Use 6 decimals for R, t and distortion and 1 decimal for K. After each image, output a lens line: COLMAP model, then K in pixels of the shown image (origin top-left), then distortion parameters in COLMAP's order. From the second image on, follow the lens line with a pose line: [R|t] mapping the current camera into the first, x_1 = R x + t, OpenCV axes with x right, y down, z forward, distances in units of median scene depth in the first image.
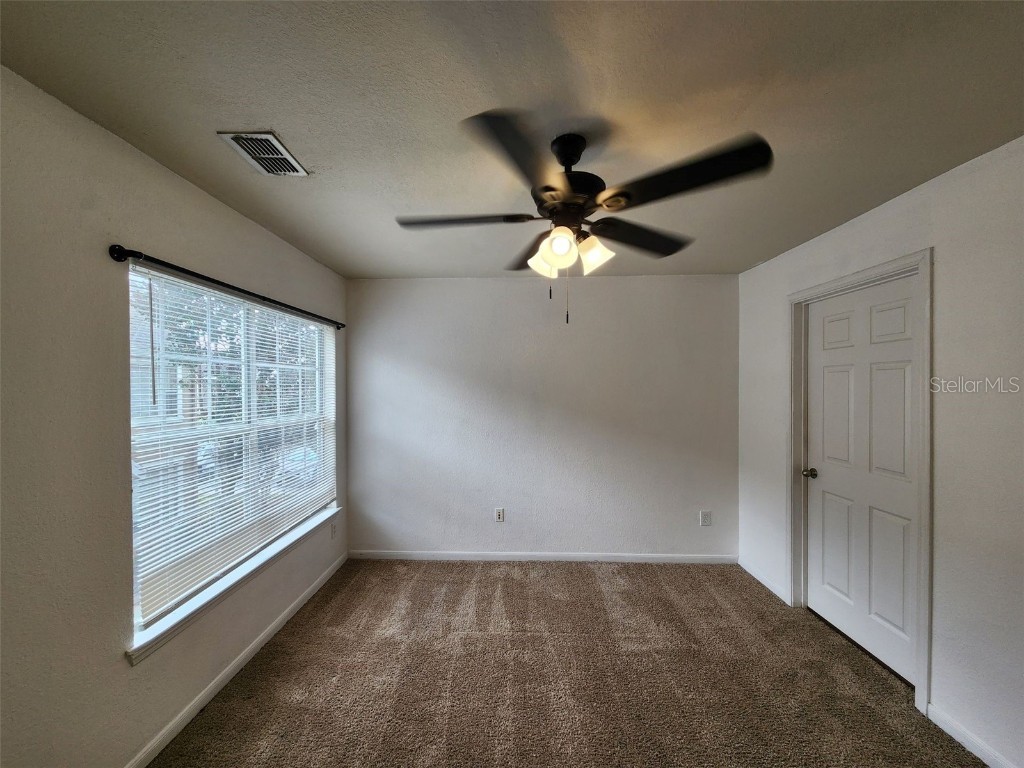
lens RADIAL K [[417.4, 0, 503.4], [0, 417.4, 392.3], [0, 0, 1]] dist [-0.000251, 0.000651]
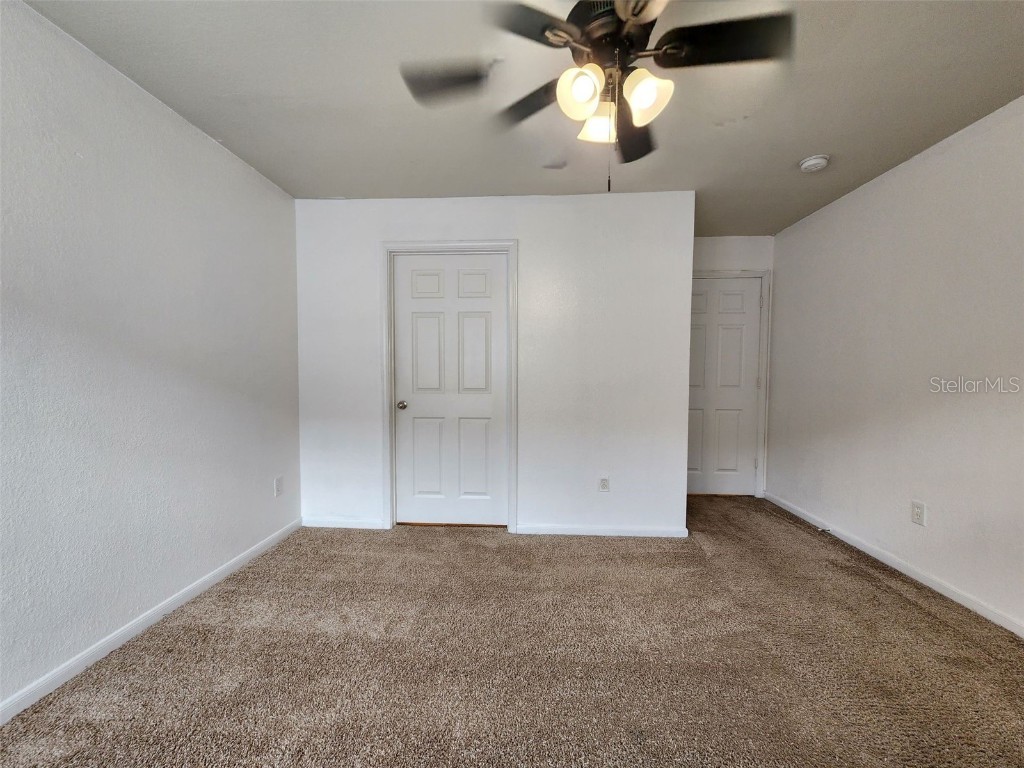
lens RADIAL K [[417.4, 0, 503.4], [0, 417.4, 392.3], [0, 0, 1]] dist [-0.000251, 0.000651]
pose [[0.030947, -0.043013, 0.998595, -0.397352], [0.009196, 0.999044, 0.042747, 0.111396], [-0.999479, 0.007860, 0.031313, 0.683554]]
